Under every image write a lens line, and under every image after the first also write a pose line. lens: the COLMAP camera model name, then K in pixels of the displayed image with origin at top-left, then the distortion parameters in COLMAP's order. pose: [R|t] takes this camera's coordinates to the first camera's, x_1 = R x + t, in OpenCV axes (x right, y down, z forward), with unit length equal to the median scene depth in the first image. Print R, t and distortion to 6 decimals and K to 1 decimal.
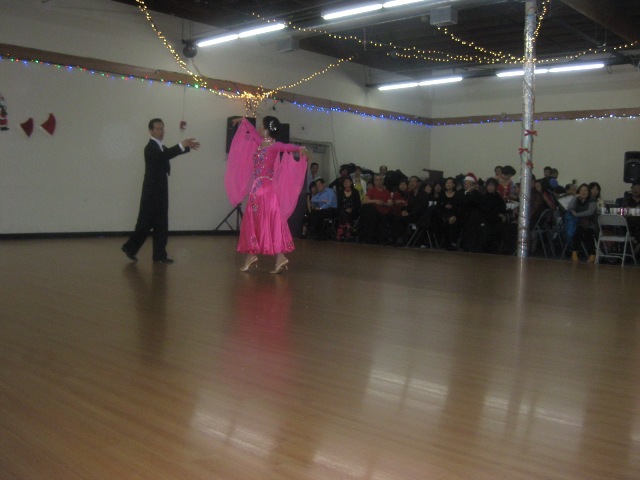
lens RADIAL K [[703.4, 0, 327.9], [0, 703.4, 239.4], [0, 0, 1]] dist [-0.178142, 0.136372]
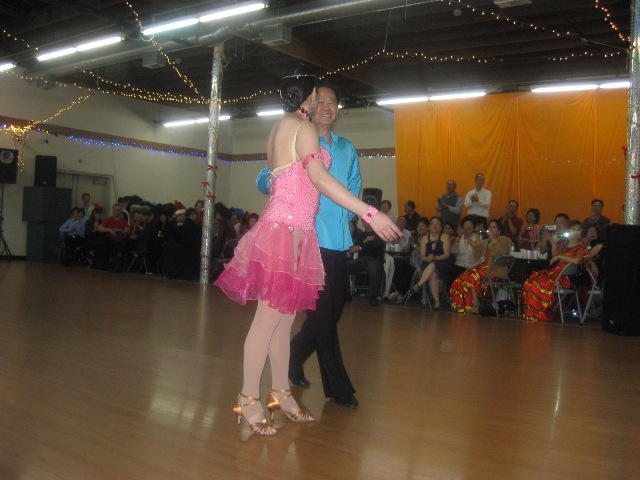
lens RADIAL K [[703.4, 0, 327.9], [0, 703.4, 239.4], [0, 0, 1]] dist [-0.178142, 0.136372]
pose [[0.995247, 0.022617, 0.094716, 0.299359], [-0.017714, 0.998475, -0.052287, 0.008705], [-0.095754, 0.050361, 0.994130, -0.074685]]
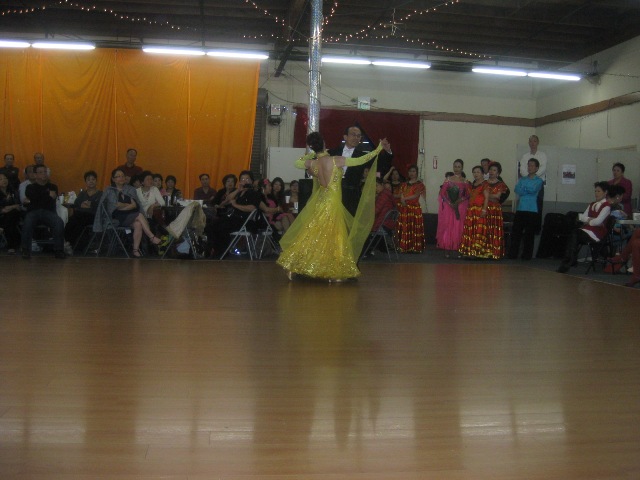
lens RADIAL K [[702.0, 0, 324.1], [0, 702.0, 235.1], [0, 0, 1]] dist [-0.155948, 0.064457]
pose [[0.624424, -0.038841, 0.780119, 0.030845], [0.028303, 0.999232, 0.027096, 0.002247], [-0.780572, 0.005161, 0.625044, -0.007766]]
